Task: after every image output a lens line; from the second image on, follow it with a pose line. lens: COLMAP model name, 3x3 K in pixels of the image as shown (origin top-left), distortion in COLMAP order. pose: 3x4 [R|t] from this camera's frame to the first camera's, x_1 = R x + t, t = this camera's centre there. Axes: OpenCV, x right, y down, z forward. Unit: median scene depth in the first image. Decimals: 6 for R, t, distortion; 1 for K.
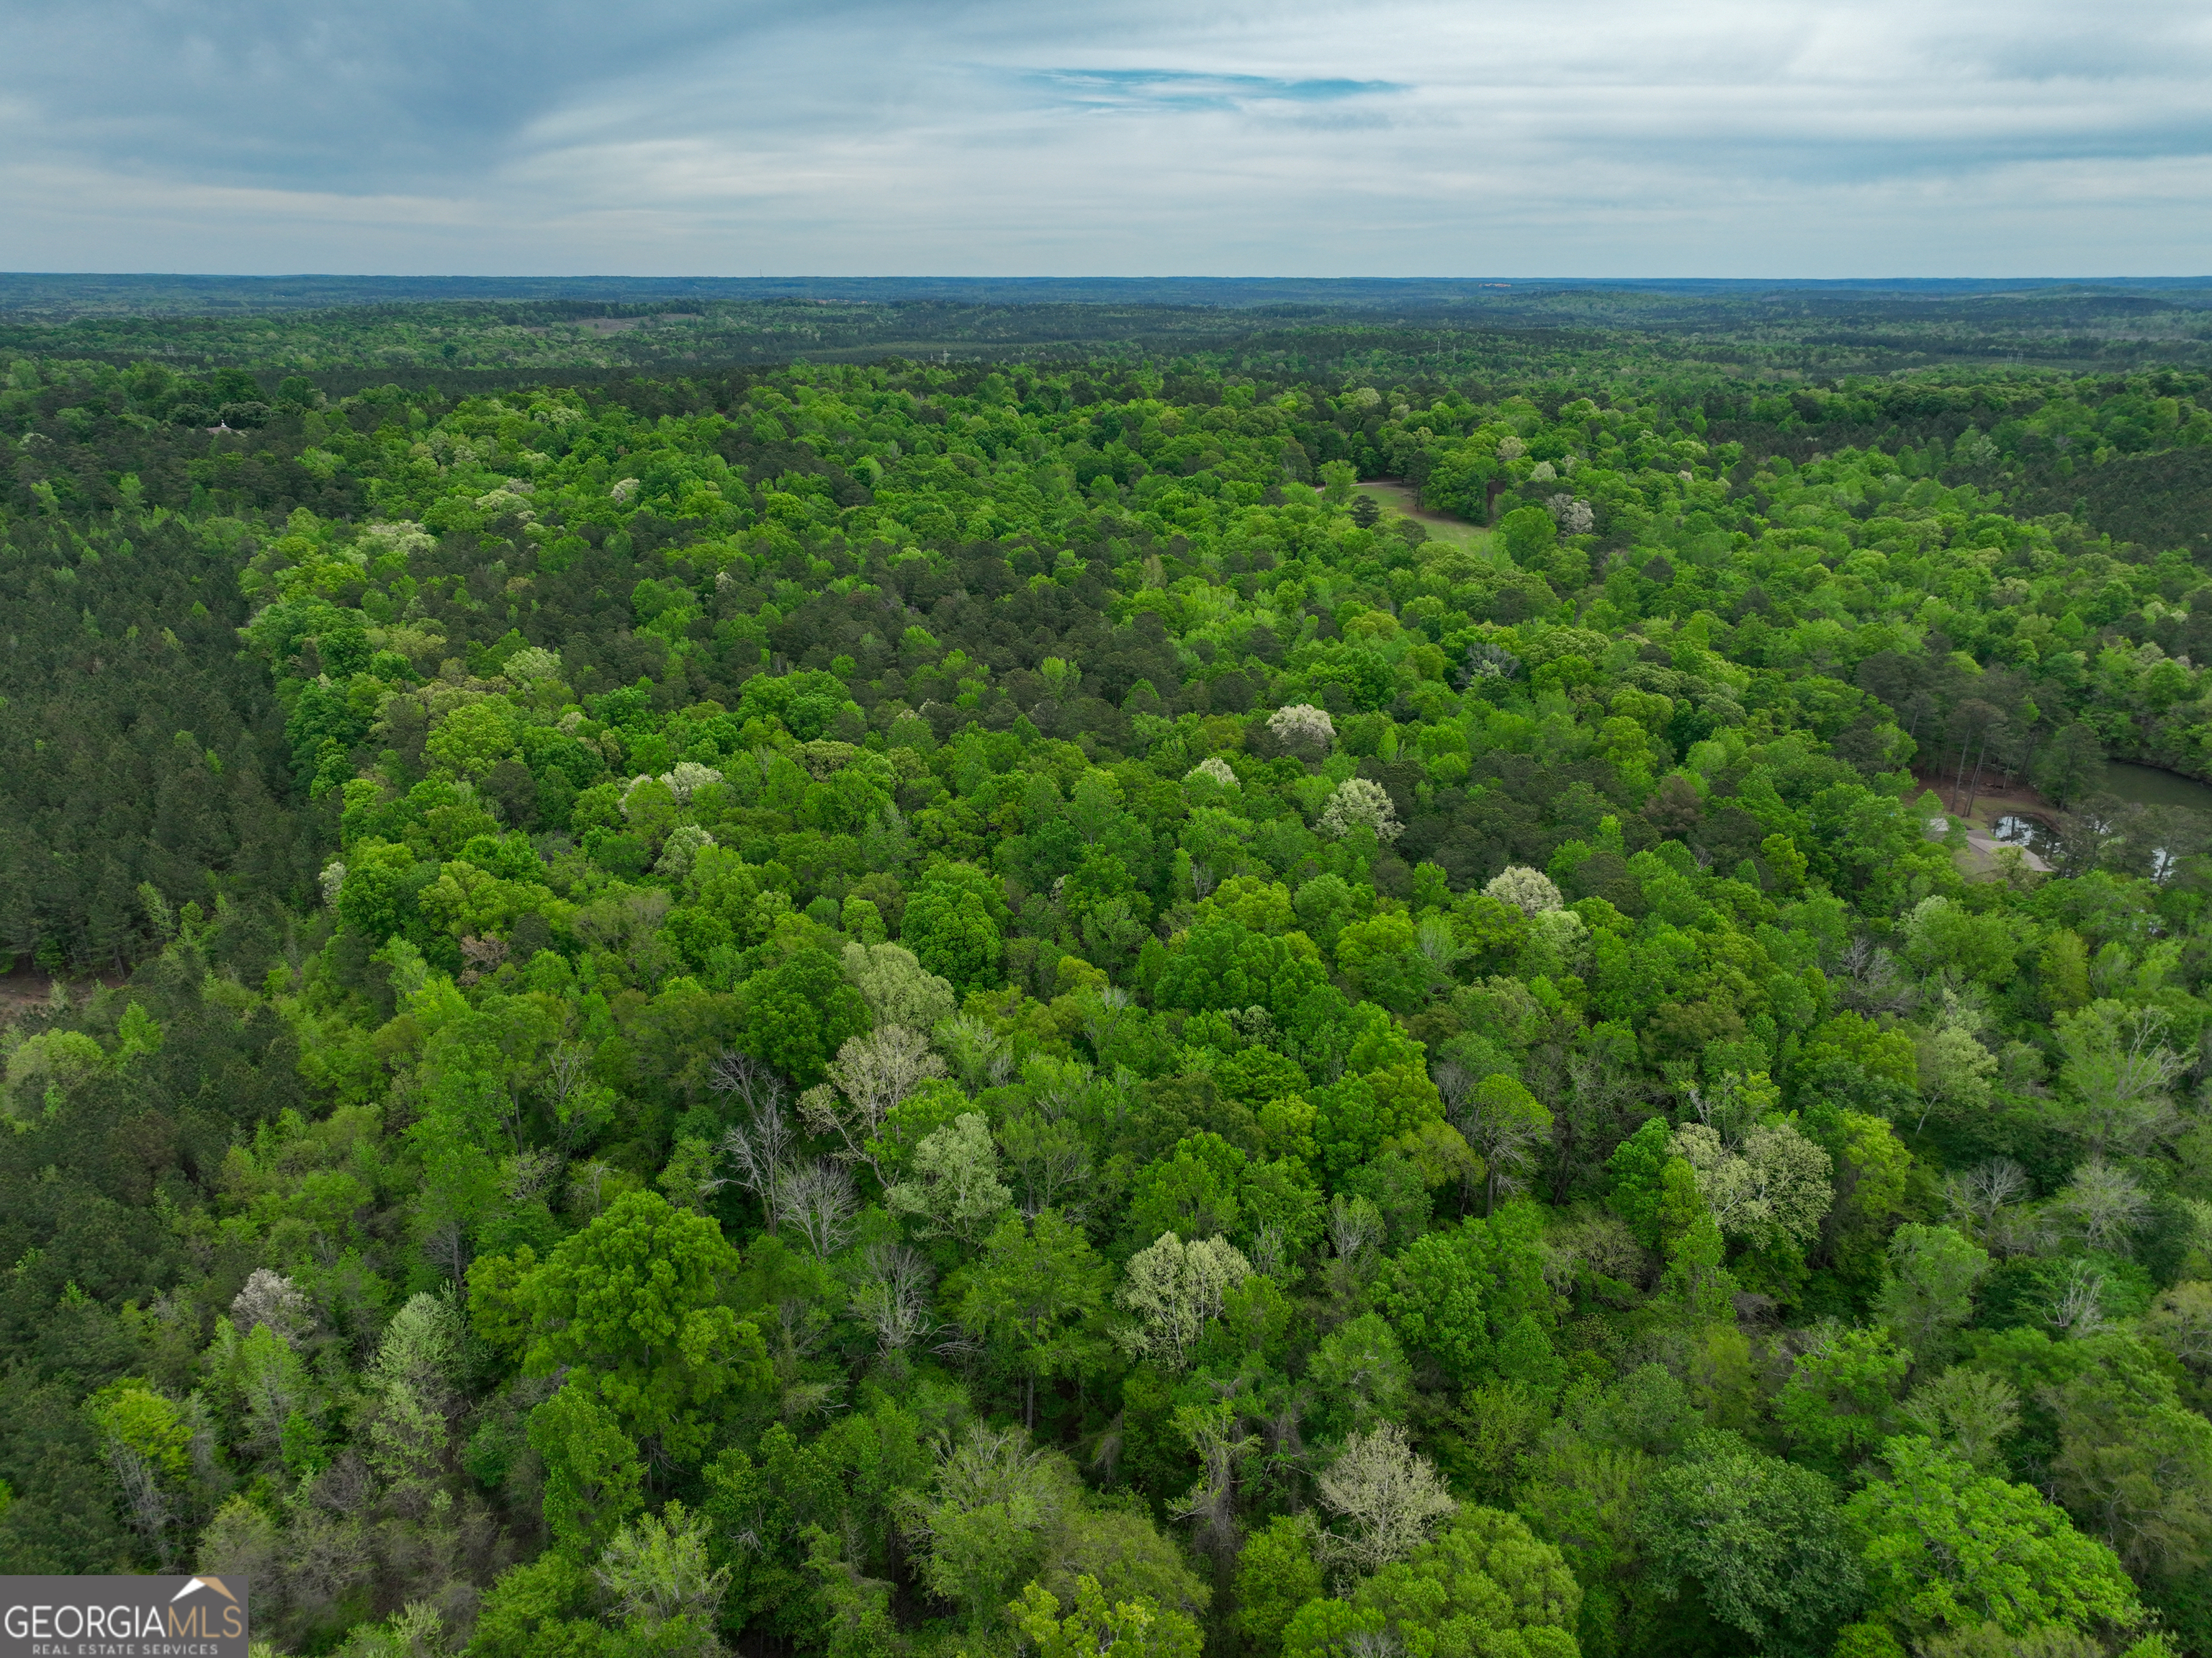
lens RADIAL K [[1531.3, 0, 1106.0], [0, 1531.3, 829.0], [0, 0, 1]] dist [0.000893, 0.010856]
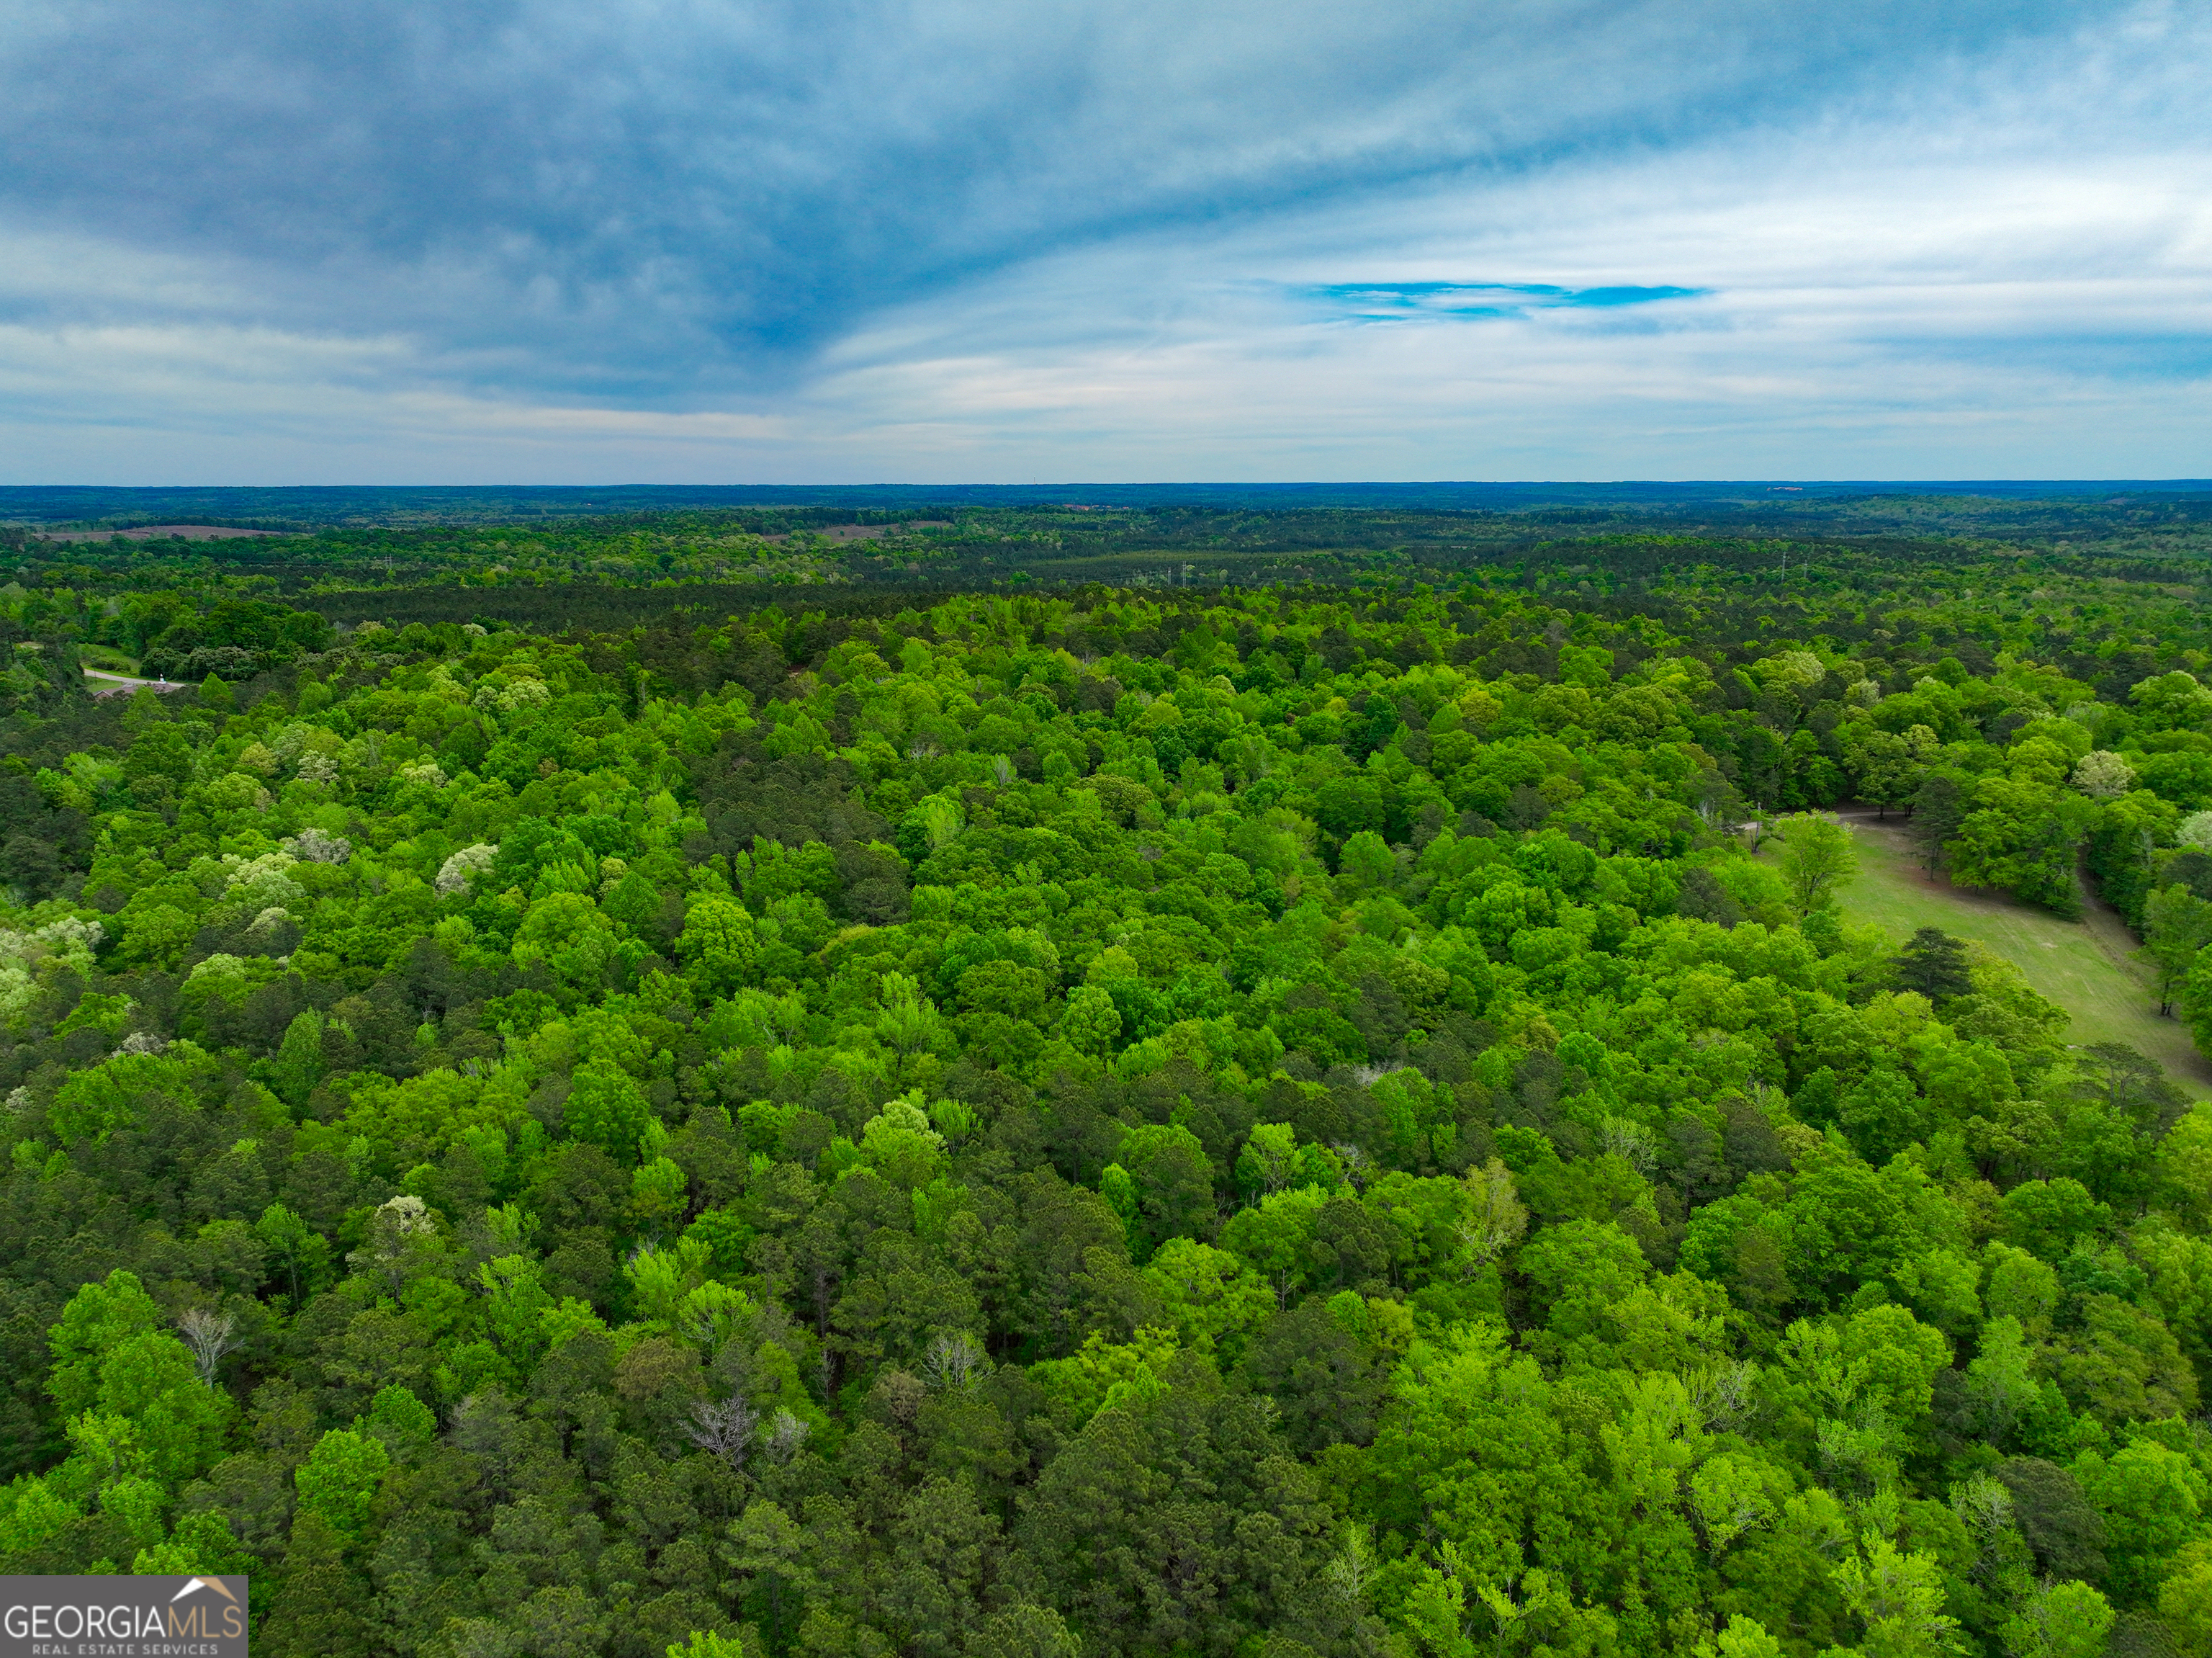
lens RADIAL K [[1531.3, 0, 1106.0], [0, 1531.3, 829.0], [0, 0, 1]] dist [0.000893, 0.010856]
pose [[0.985914, 0.032578, -0.164052, -0.001384], [-0.052561, 0.991504, -0.118986, -0.056564], [0.158782, 0.125932, 0.979249, 0.156897]]
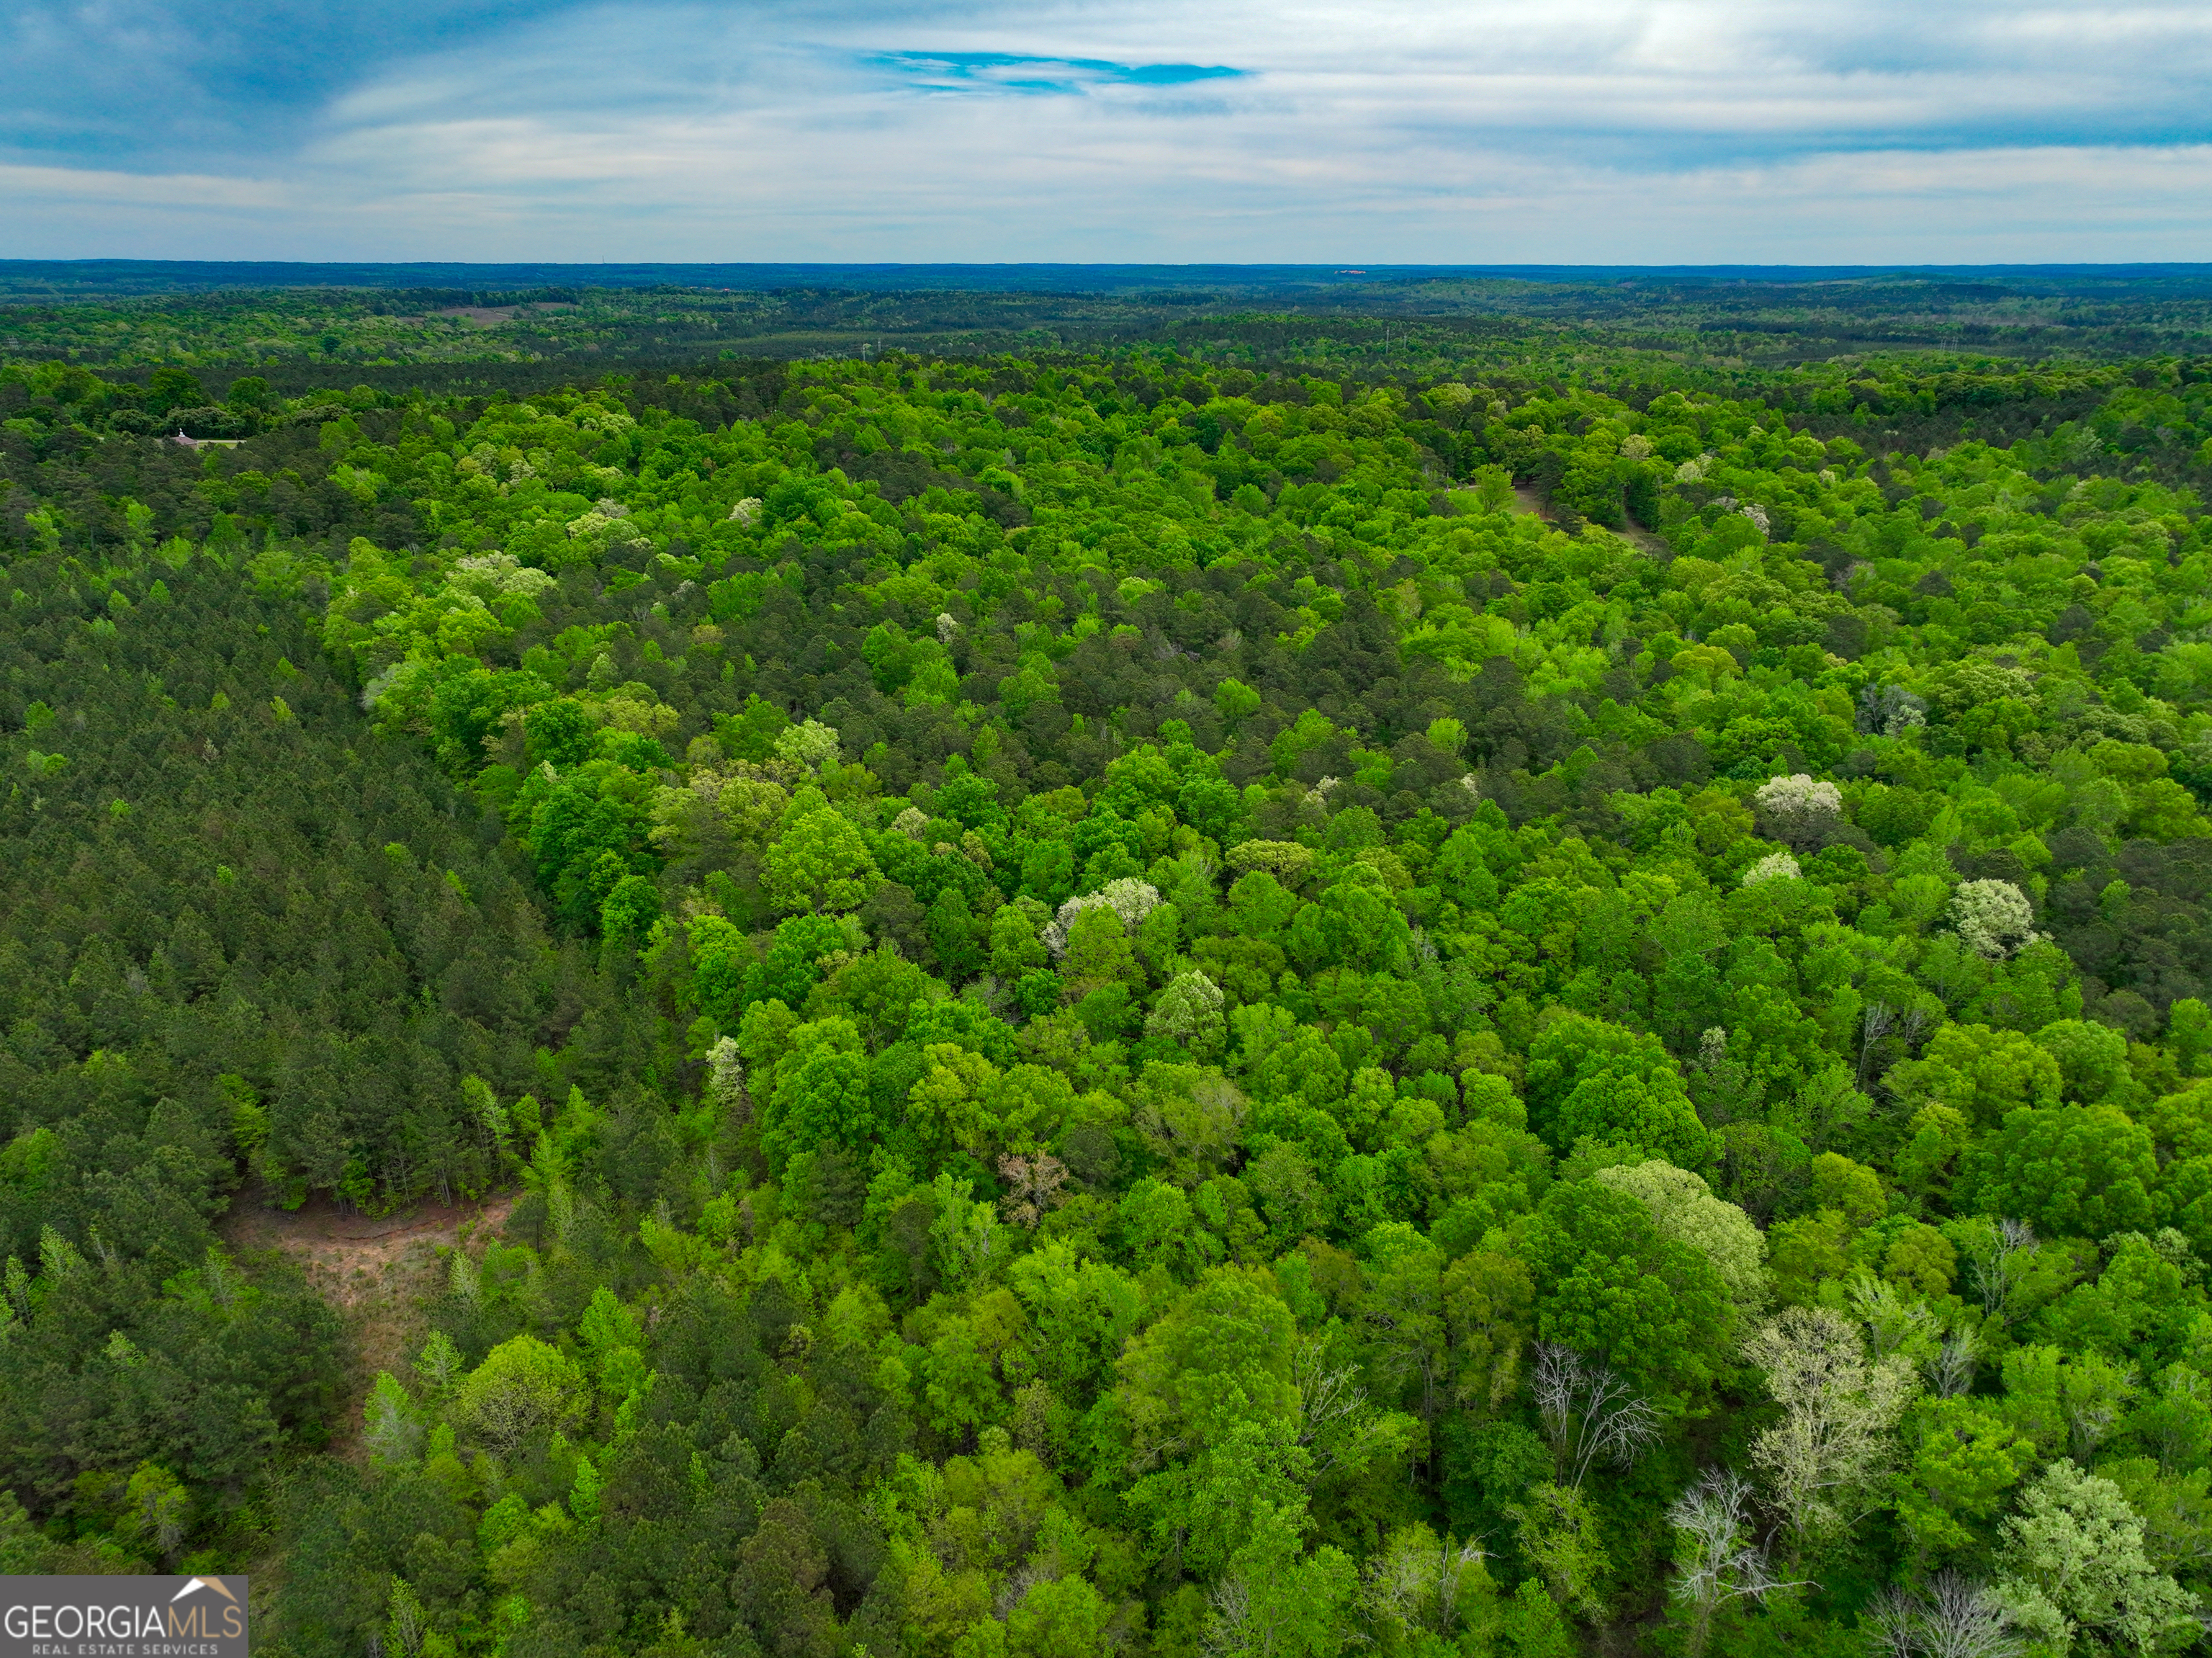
lens RADIAL K [[1534.8, 0, 1103.3], [0, 1534.8, 838.2], [0, 0, 1]] dist [-0.006515, 0.023614]
pose [[0.995585, -0.032863, 0.087922, -0.060446], [0.031750, 0.999397, 0.014038, -0.013032], [-0.088330, -0.011185, 0.996028, 0.035734]]
